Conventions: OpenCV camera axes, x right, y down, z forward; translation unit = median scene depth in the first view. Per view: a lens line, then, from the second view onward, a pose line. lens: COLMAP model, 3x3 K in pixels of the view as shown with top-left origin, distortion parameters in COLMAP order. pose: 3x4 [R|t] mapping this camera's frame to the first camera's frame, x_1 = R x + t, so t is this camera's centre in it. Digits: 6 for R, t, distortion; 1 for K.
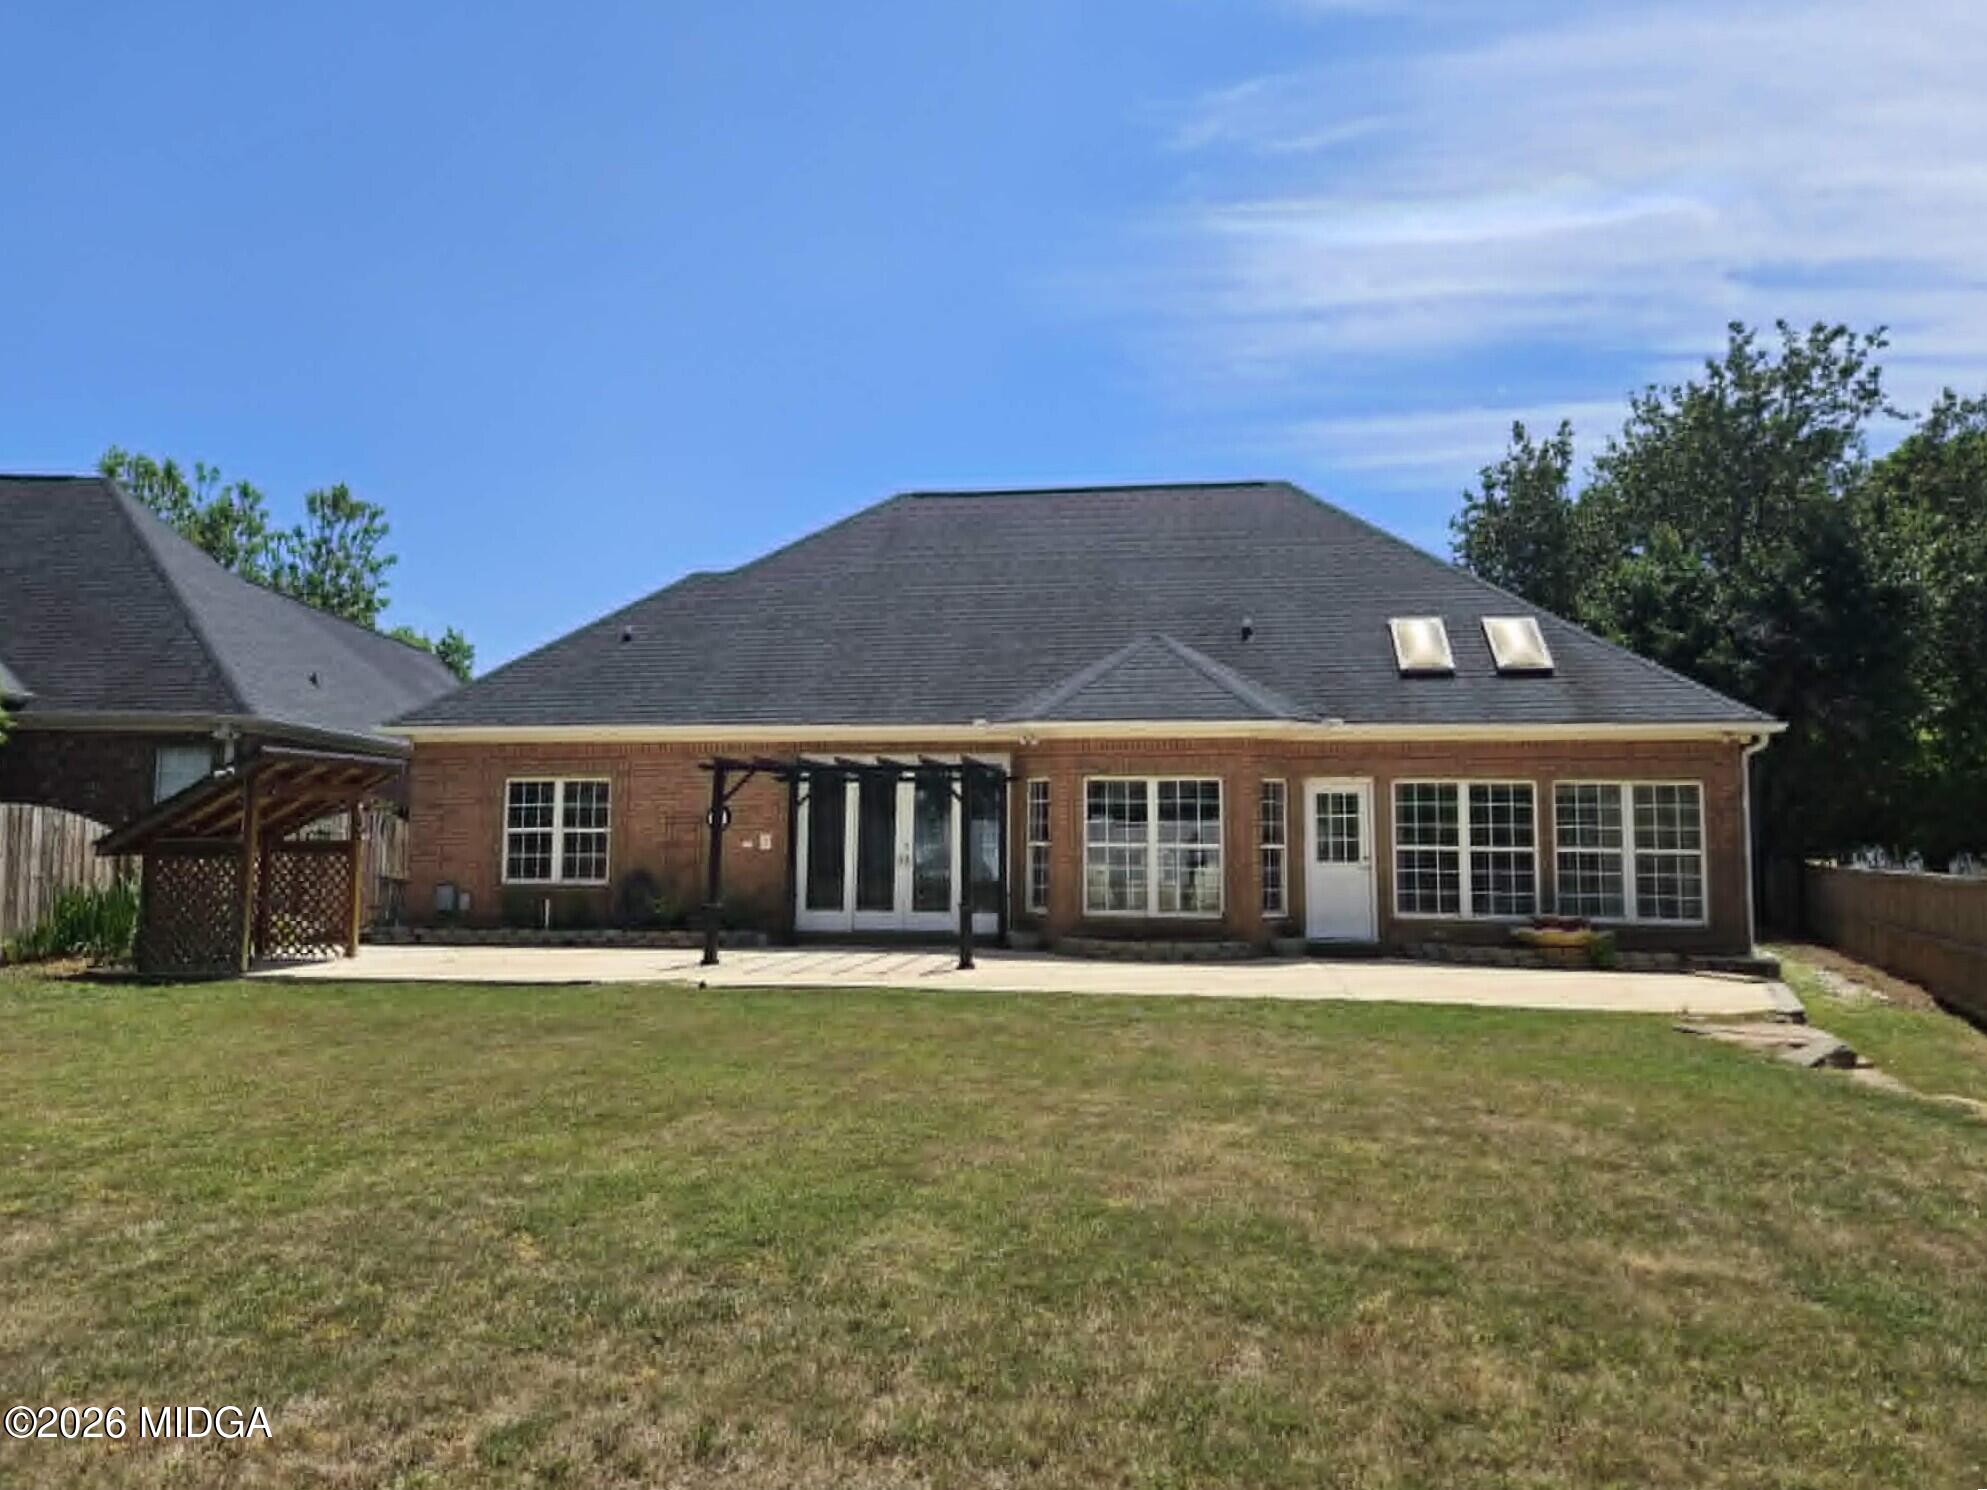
lens RADIAL K [[1321.2, 0, 993.5], [0, 1321.2, 745.0], [0, 0, 1]] dist [0.062351, -0.050814]
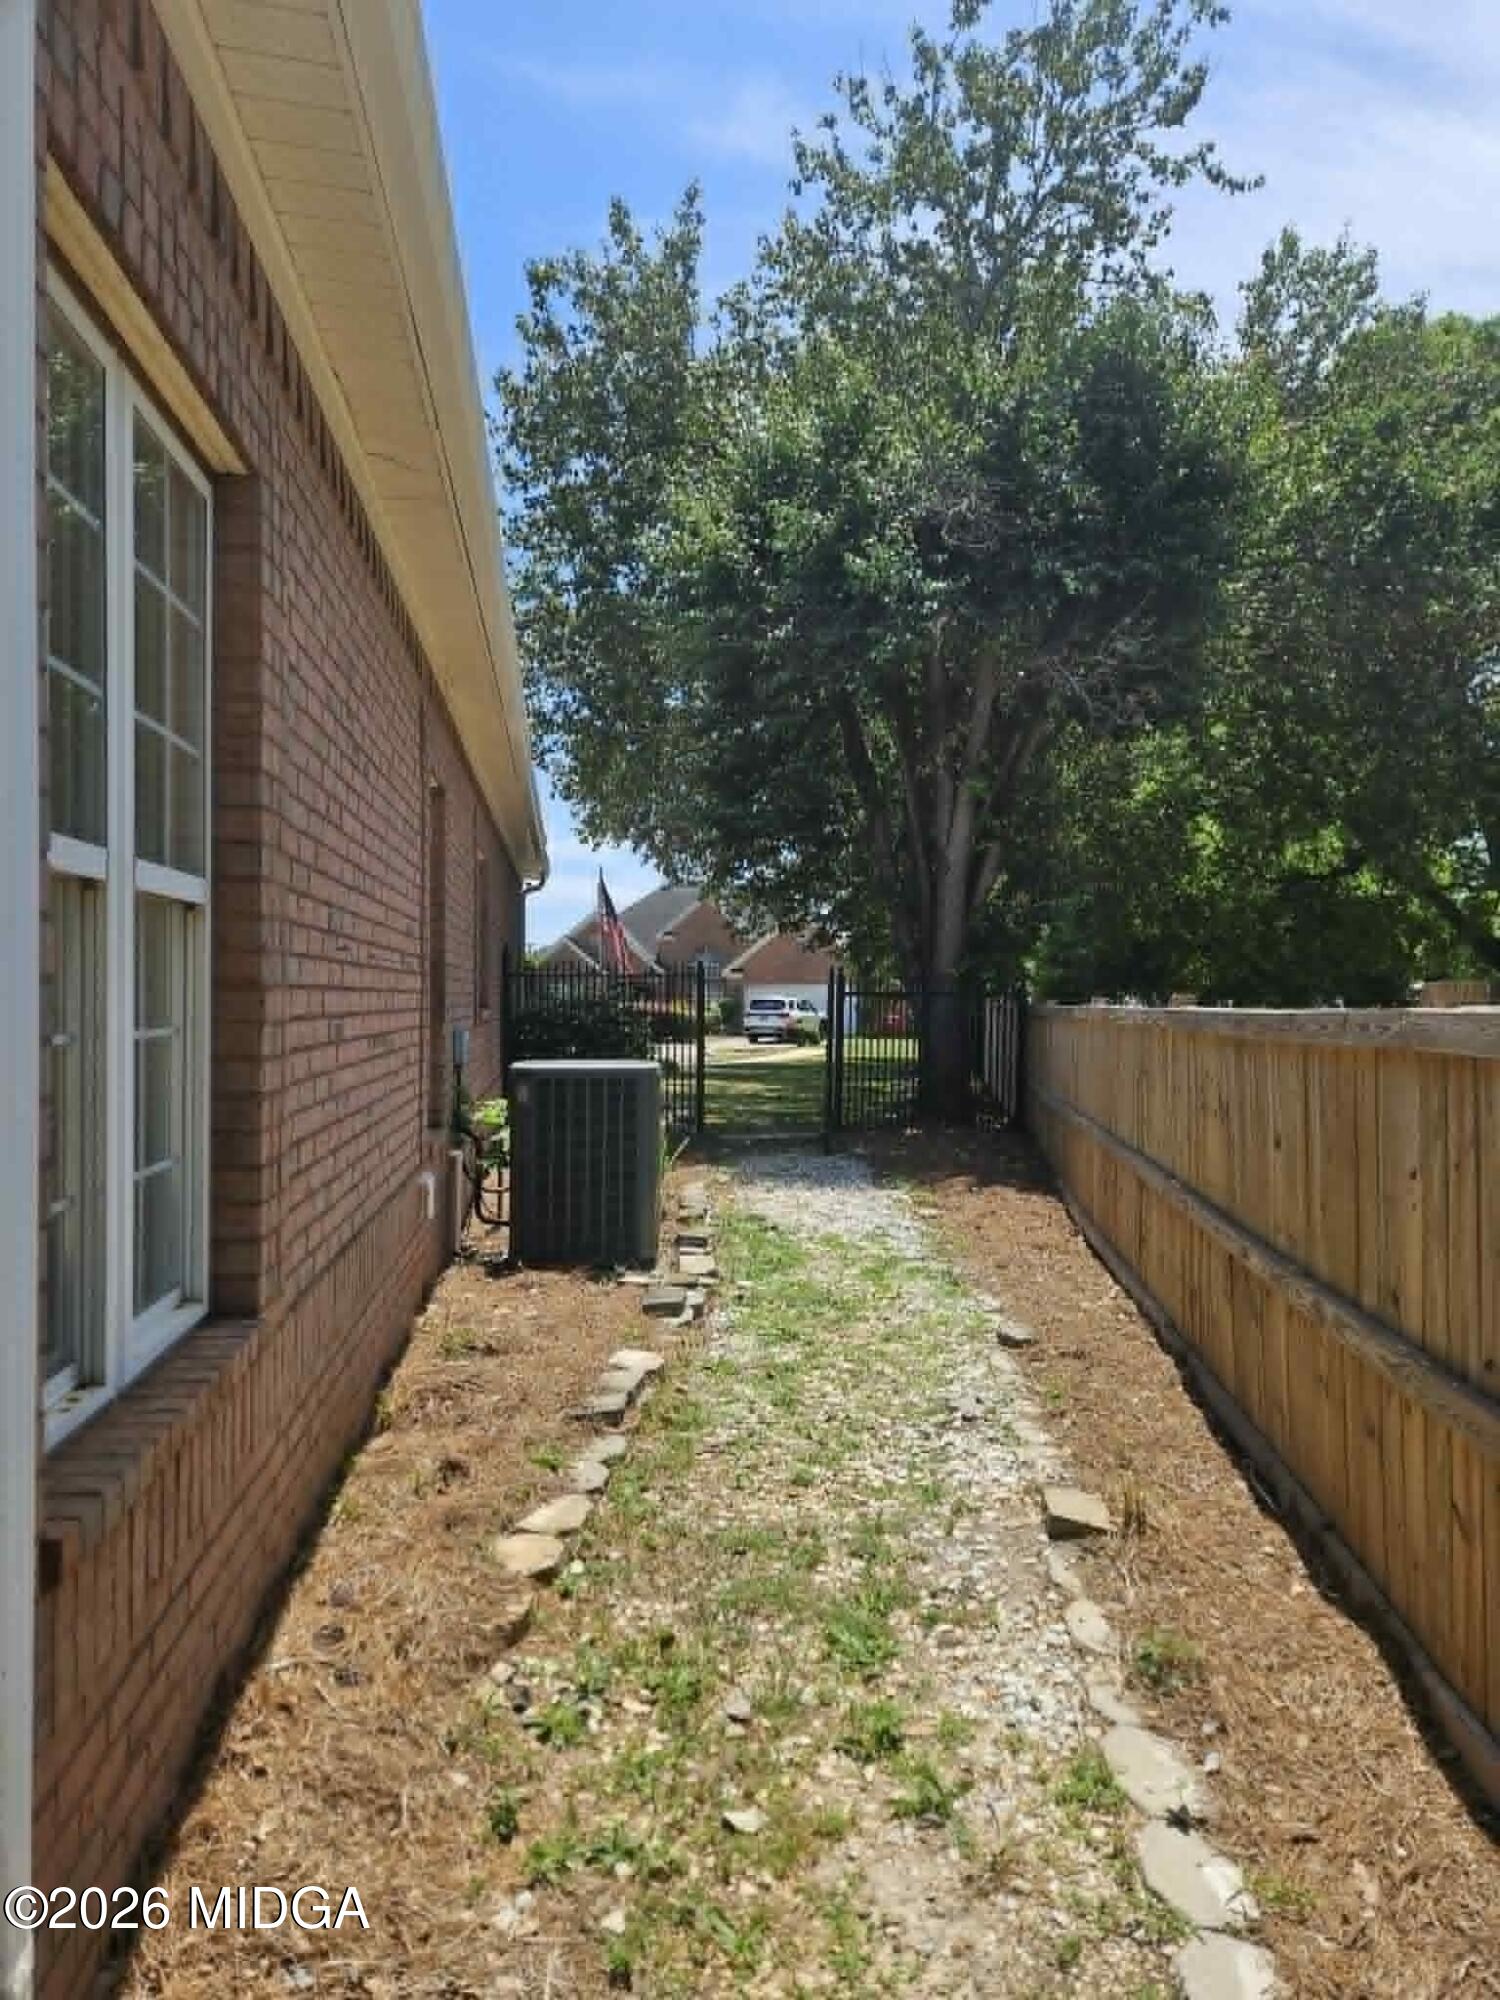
lens RADIAL K [[1329.8, 0, 759.3], [0, 1329.8, 1000.1], [0, 0, 1]] dist [0.062351, -0.050814]
pose [[0.952930, -0.009023, 0.303057, 0.287351], [-0.016654, 0.996490, 0.082035, 0.033760], [-0.302733, -0.083221, 0.949435, 0.453925]]
